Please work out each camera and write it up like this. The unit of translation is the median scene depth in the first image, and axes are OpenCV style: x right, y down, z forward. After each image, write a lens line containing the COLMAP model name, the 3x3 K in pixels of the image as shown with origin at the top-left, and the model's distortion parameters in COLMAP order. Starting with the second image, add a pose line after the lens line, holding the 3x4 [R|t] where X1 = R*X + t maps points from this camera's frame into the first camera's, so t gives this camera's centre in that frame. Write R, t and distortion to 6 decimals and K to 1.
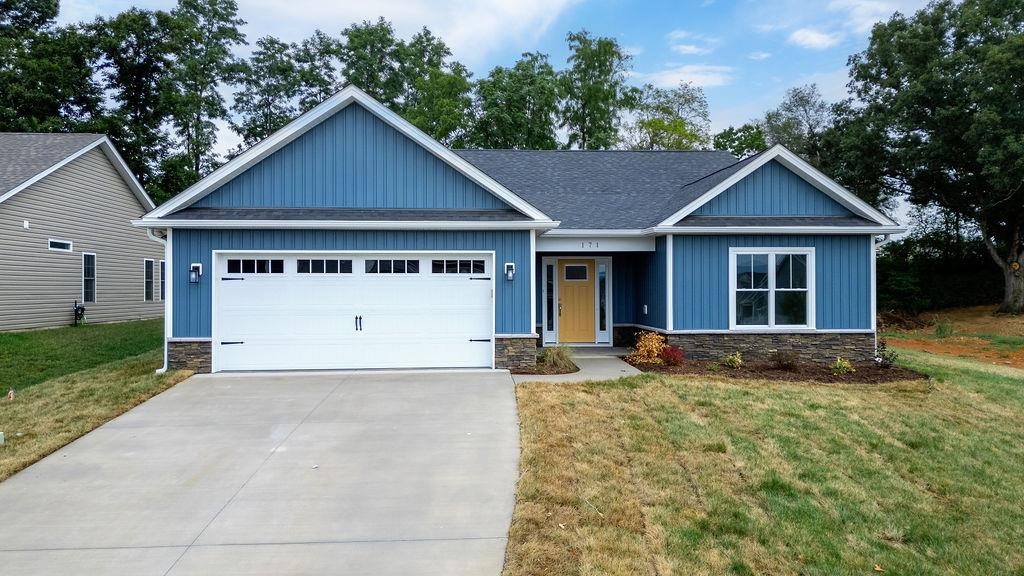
lens RADIAL K [[720.5, 0, 508.4], [0, 720.5, 288.4], [0, 0, 1]] dist [0.075382, -0.074885]
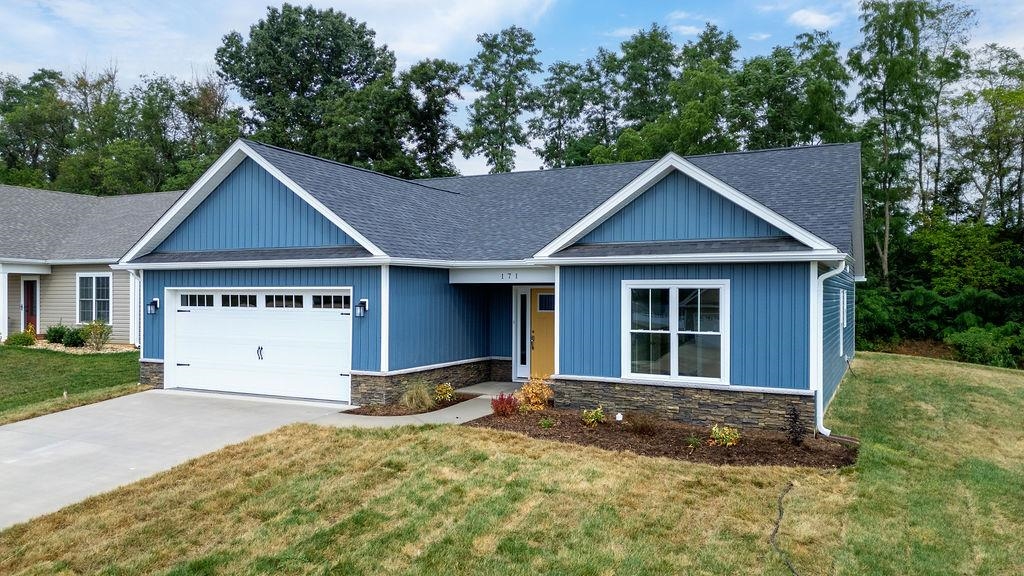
lens RADIAL K [[725.5, 0, 511.7], [0, 725.5, 314.7], [0, 0, 1]] dist [0.030187, -0.004999]
pose [[0.861382, 0.020202, -0.507556, 0.619836], [-0.006573, 0.999568, 0.028630, -0.039760], [0.507916, -0.021326, 0.861143, 0.217541]]
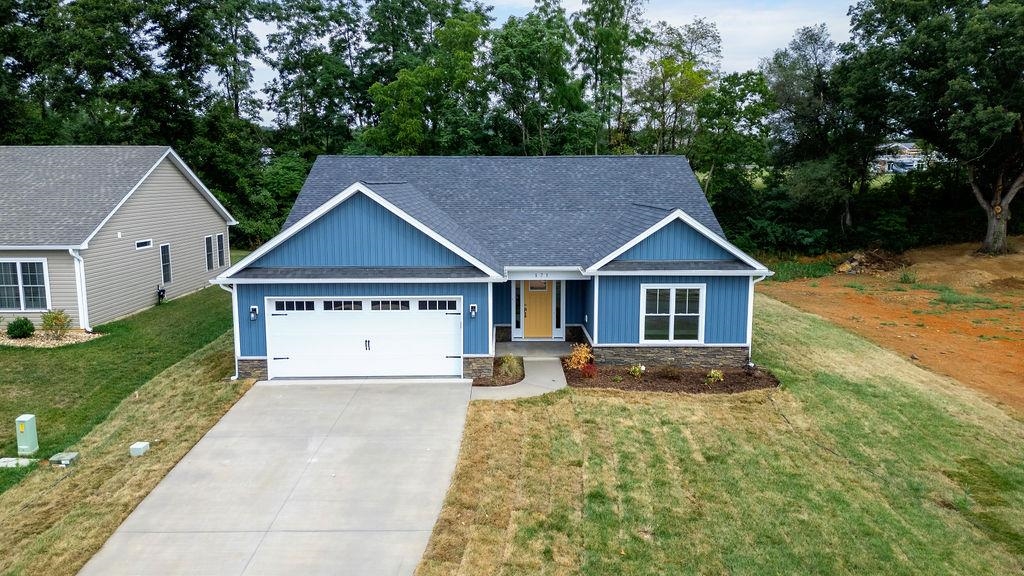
lens RADIAL K [[720.5, 0, 508.4], [0, 720.5, 288.4], [0, 0, 1]] dist [0.075382, -0.074885]
pose [[0.998632, 0.009693, -0.051381, 0.127984], [-0.001791, 0.988433, 0.151649, -0.251620], [0.052257, -0.151350, 0.987098, -0.336087]]
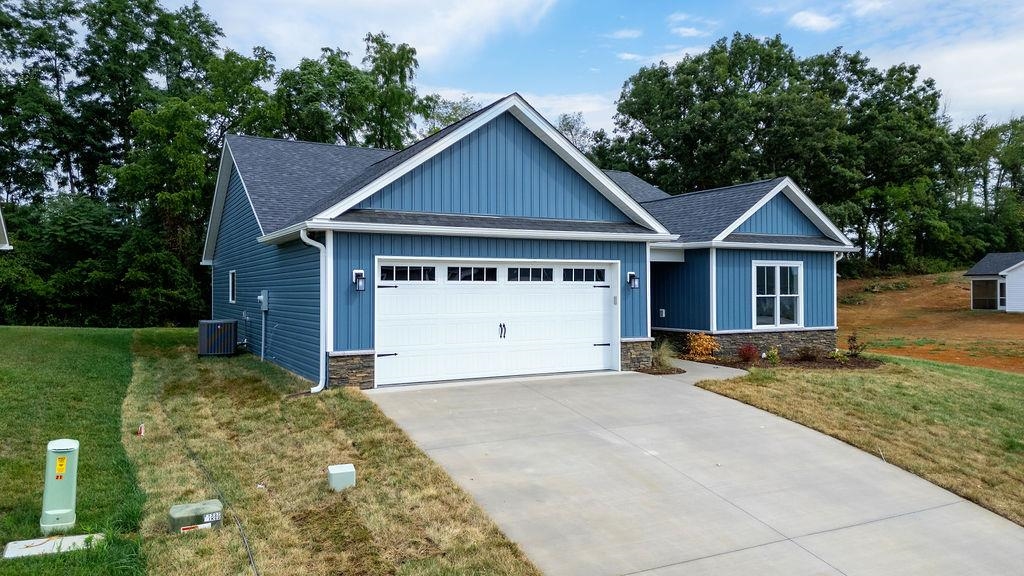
lens RADIAL K [[720.5, 0, 508.4], [0, 720.5, 288.4], [0, 0, 1]] dist [0.075382, -0.074885]
pose [[0.909716, 0.000572, 0.415230, -0.556553], [0.000794, 0.999995, -0.003118, -0.006922], [-0.415230, 0.003166, 0.909711, 0.080881]]
